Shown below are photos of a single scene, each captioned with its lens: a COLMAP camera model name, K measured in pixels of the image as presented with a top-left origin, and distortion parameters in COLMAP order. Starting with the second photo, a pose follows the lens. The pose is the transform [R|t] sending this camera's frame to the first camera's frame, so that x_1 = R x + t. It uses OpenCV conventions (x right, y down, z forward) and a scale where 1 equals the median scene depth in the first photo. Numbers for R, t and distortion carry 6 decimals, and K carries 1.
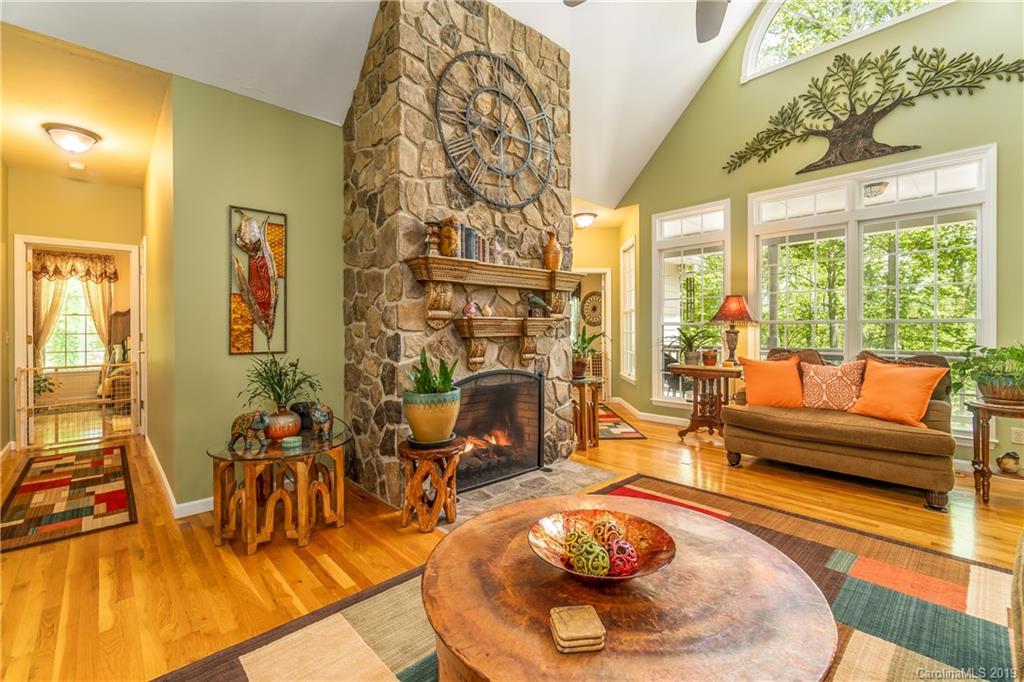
lens RADIAL K [[439.0, 0, 510.3], [0, 439.0, 332.7], [0, 0, 1]] dist [-0.008900, 0.000341]
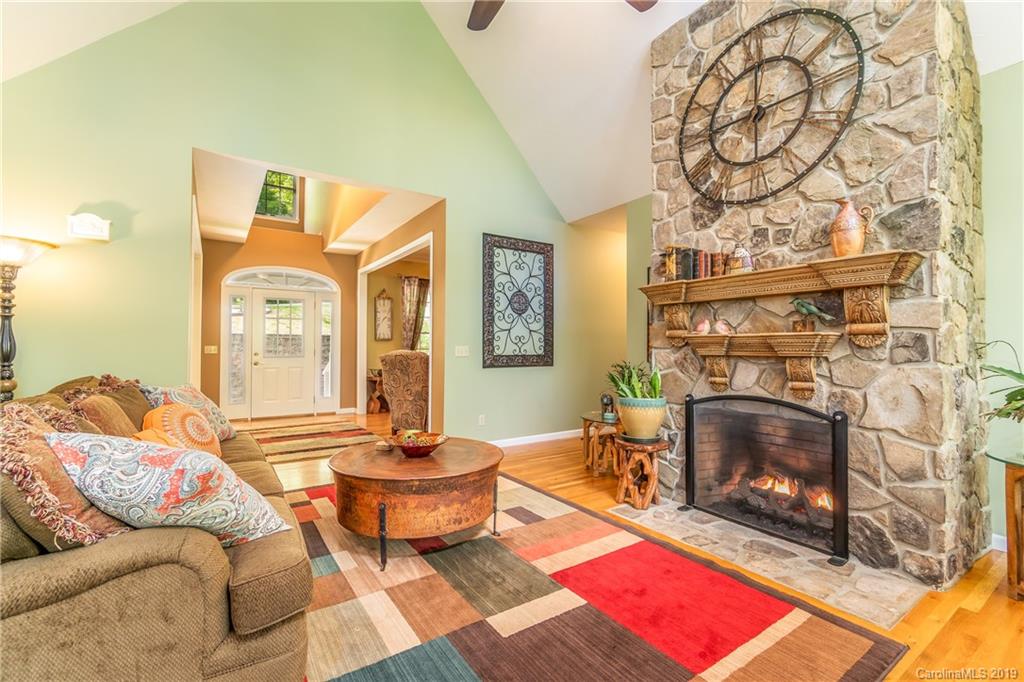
lens RADIAL K [[439.0, 0, 511.2], [0, 439.0, 343.3], [0, 0, 1]] dist [-0.008900, 0.000341]
pose [[-0.149818, -0.003711, -0.988707, 0.871658], [-0.007731, 0.999967, -0.002582, -0.009915], [0.988683, 0.007257, -0.149842, 0.664313]]
